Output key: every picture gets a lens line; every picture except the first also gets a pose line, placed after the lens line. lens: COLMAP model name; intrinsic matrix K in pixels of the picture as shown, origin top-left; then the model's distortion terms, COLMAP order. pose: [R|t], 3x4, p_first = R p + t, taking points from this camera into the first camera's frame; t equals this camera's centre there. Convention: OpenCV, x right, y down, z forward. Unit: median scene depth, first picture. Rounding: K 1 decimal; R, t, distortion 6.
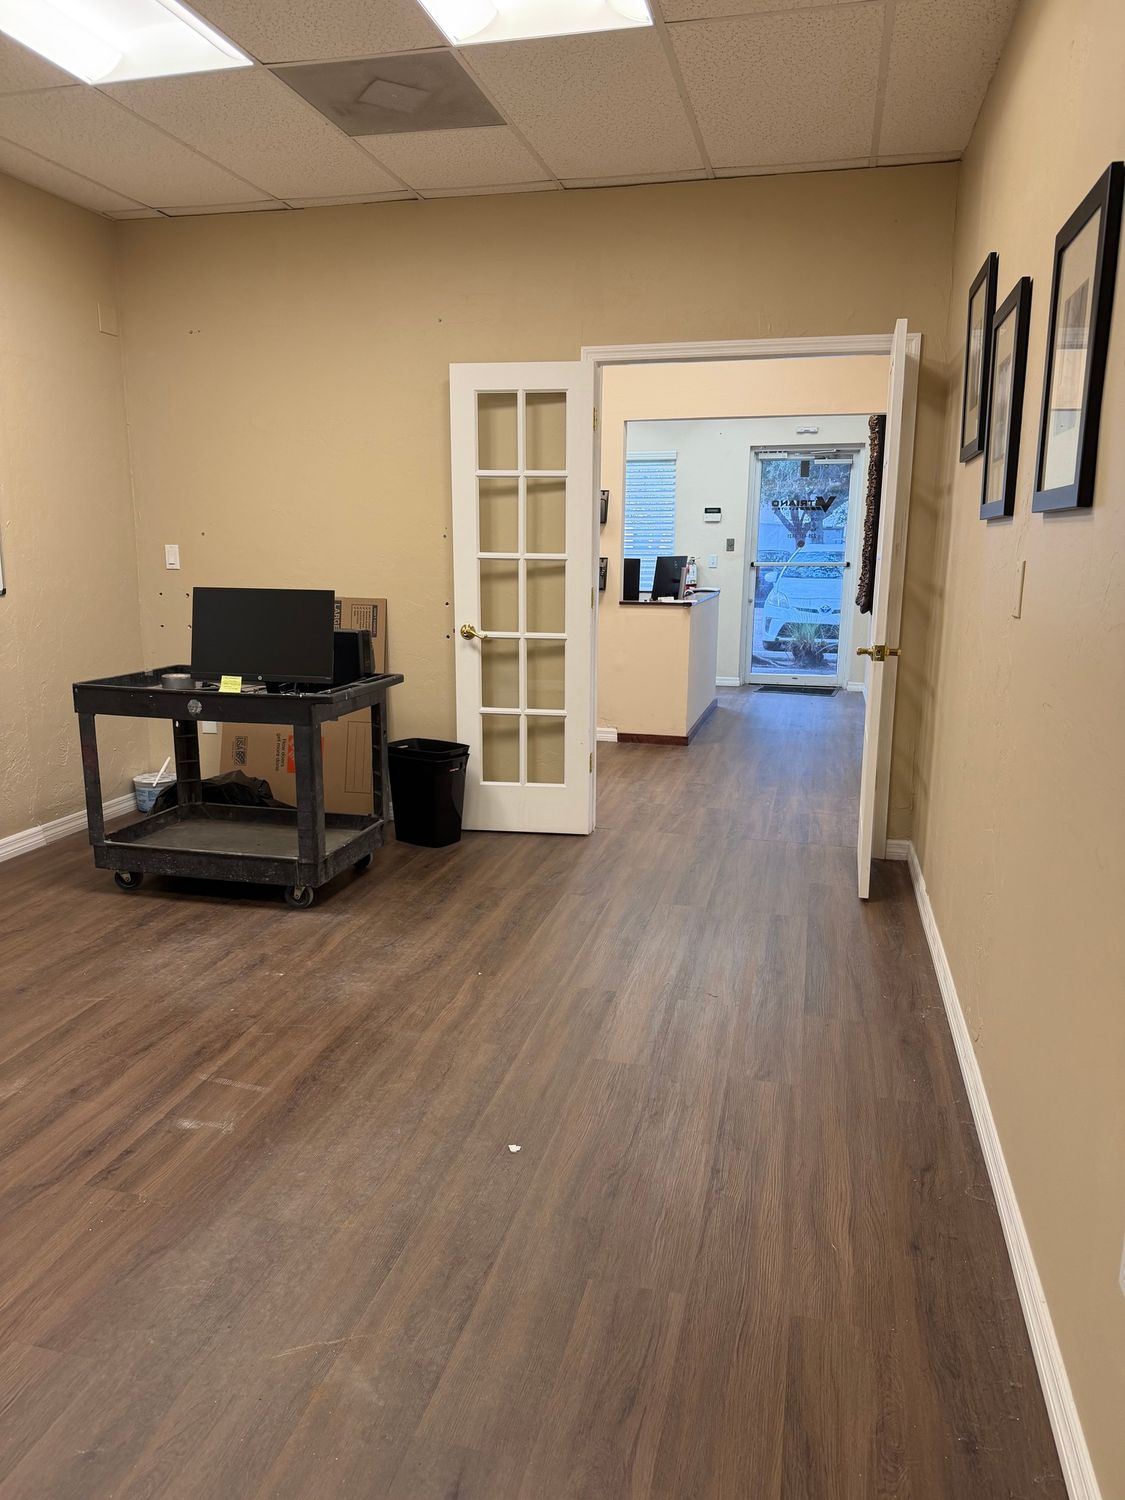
lens RADIAL K [[1055.5, 0, 558.0], [0, 1055.5, 745.0], [0, 0, 1]] dist [0.053785, -0.067337]
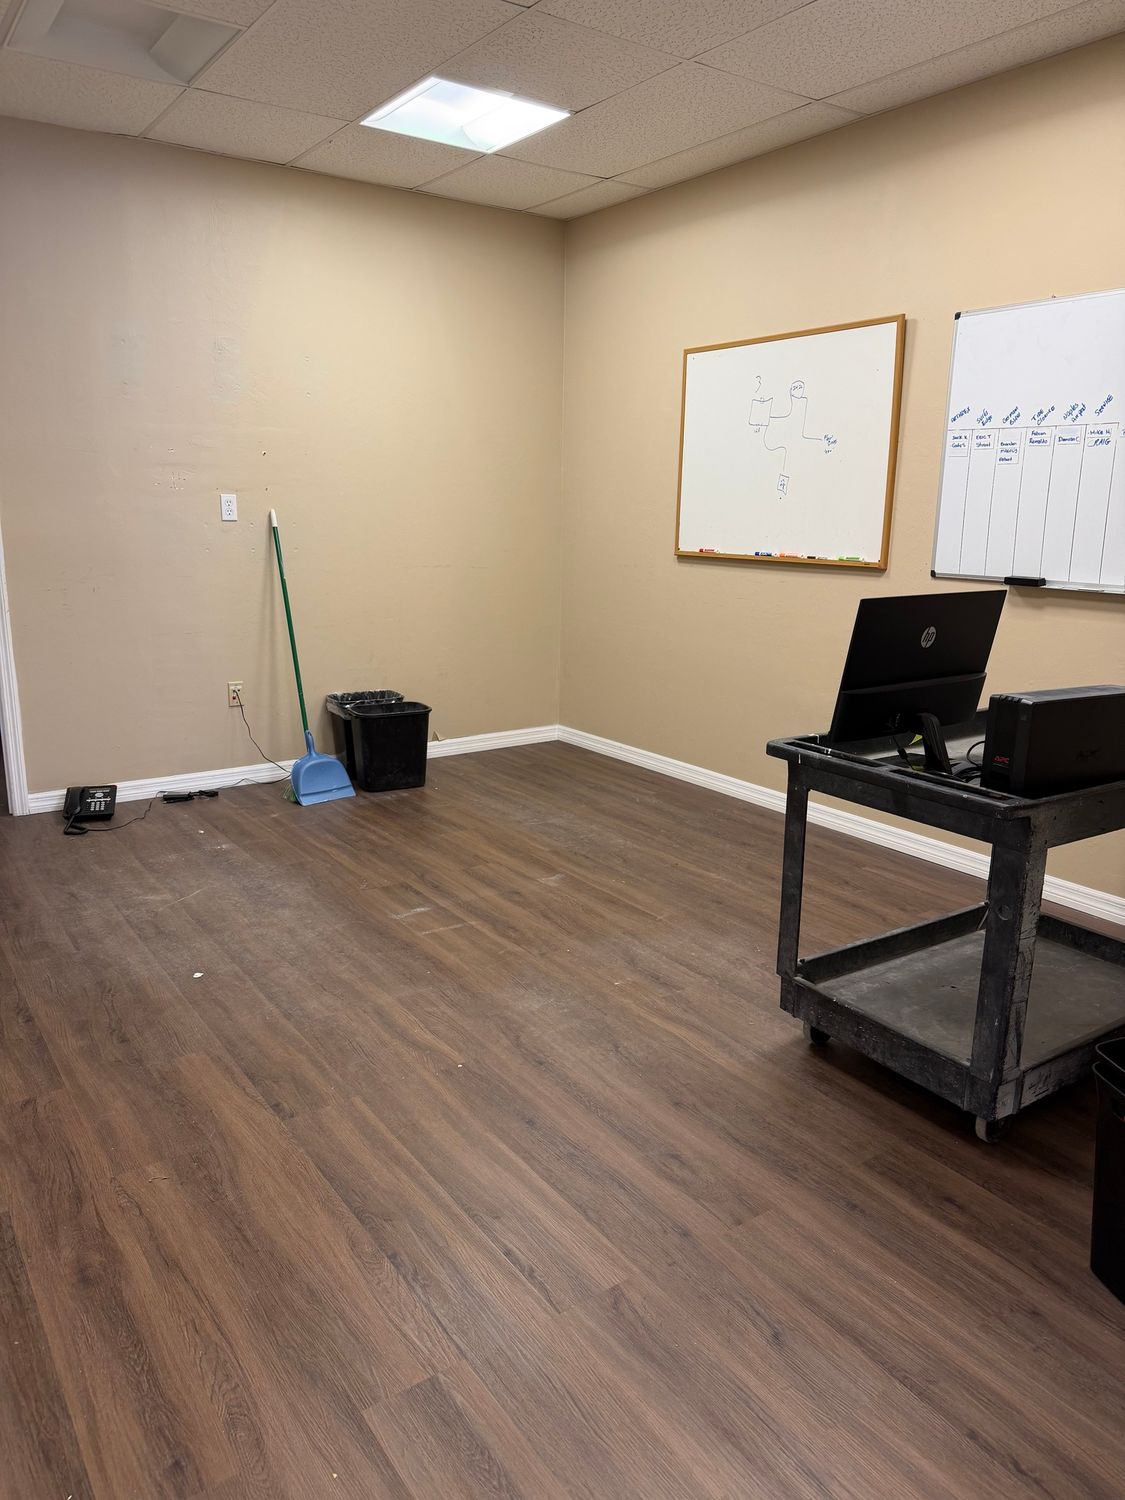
lens RADIAL K [[1055.5, 0, 567.7], [0, 1055.5, 746.5], [0, 0, 1]] dist [0.053785, -0.067337]
pose [[-0.653213, 0.152254, -0.741708, 0.317894], [-0.168303, 0.925873, 0.338281, -0.211884], [0.738232, 0.345801, -0.579167, 1.088339]]
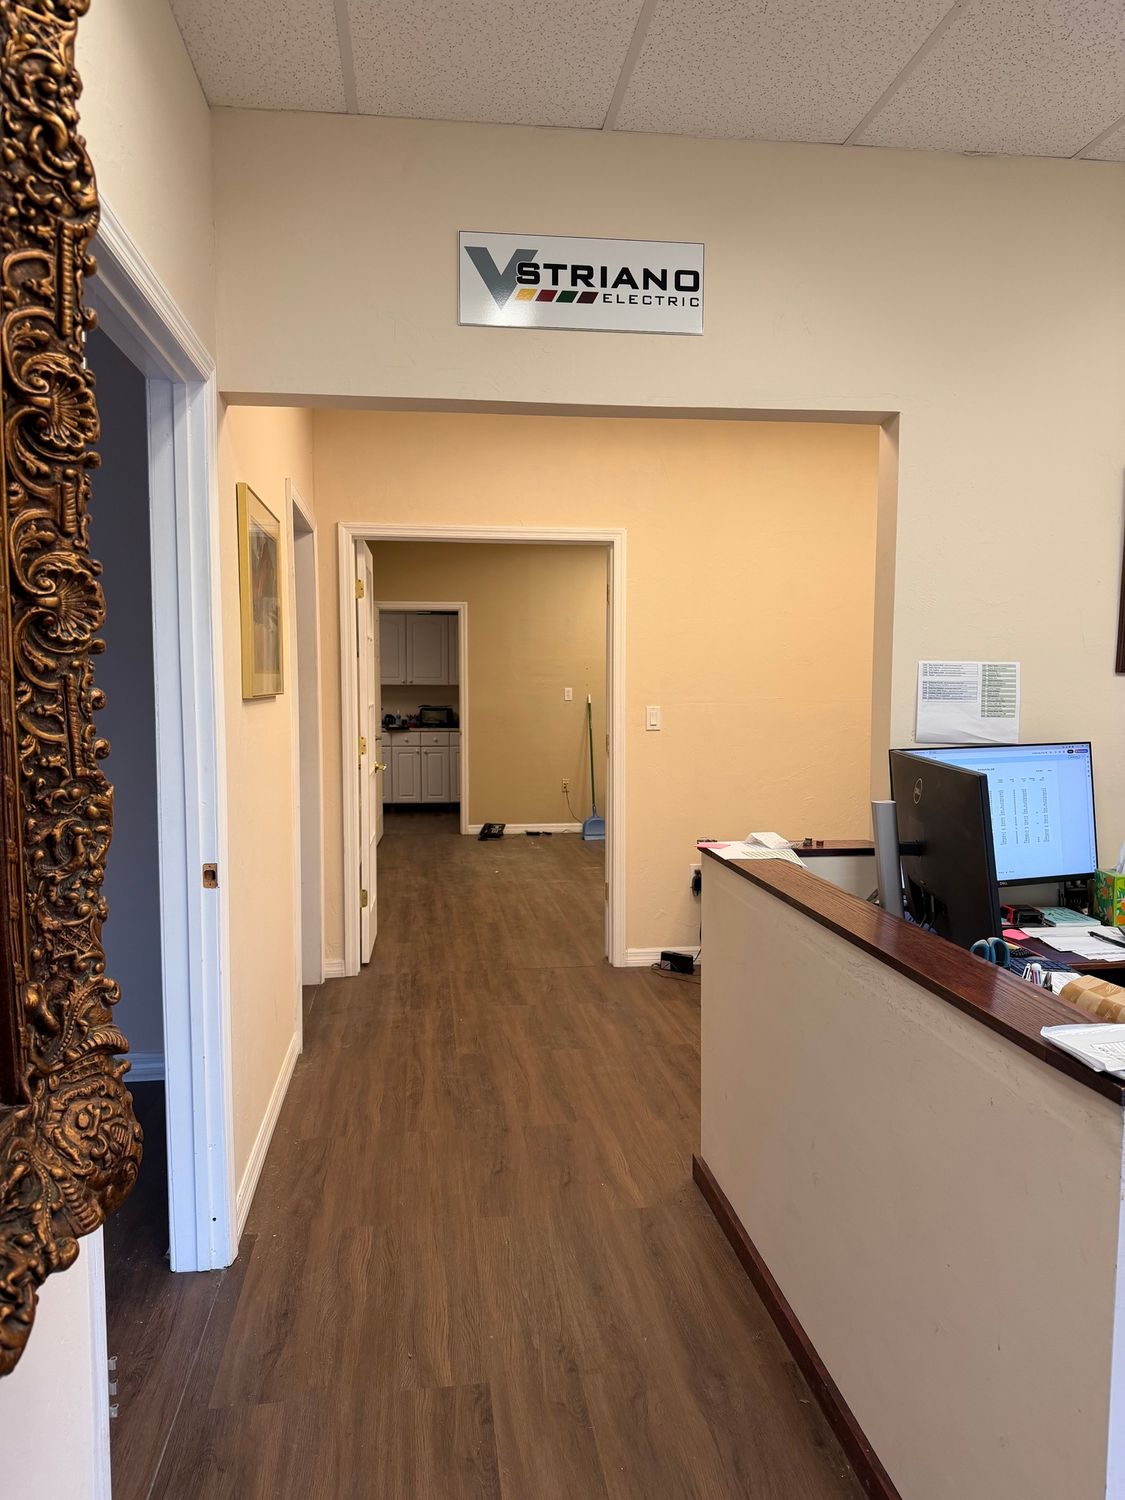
lens RADIAL K [[1055.5, 0, 561.0], [0, 1055.5, 753.8], [0, 0, 1]] dist [0.053785, -0.067337]
pose [[-0.929455, 0.012355, -0.368728, 0.549009], [-0.082392, 0.967247, 0.240095, -0.437217], [0.359617, 0.253538, -0.897994, 2.211311]]
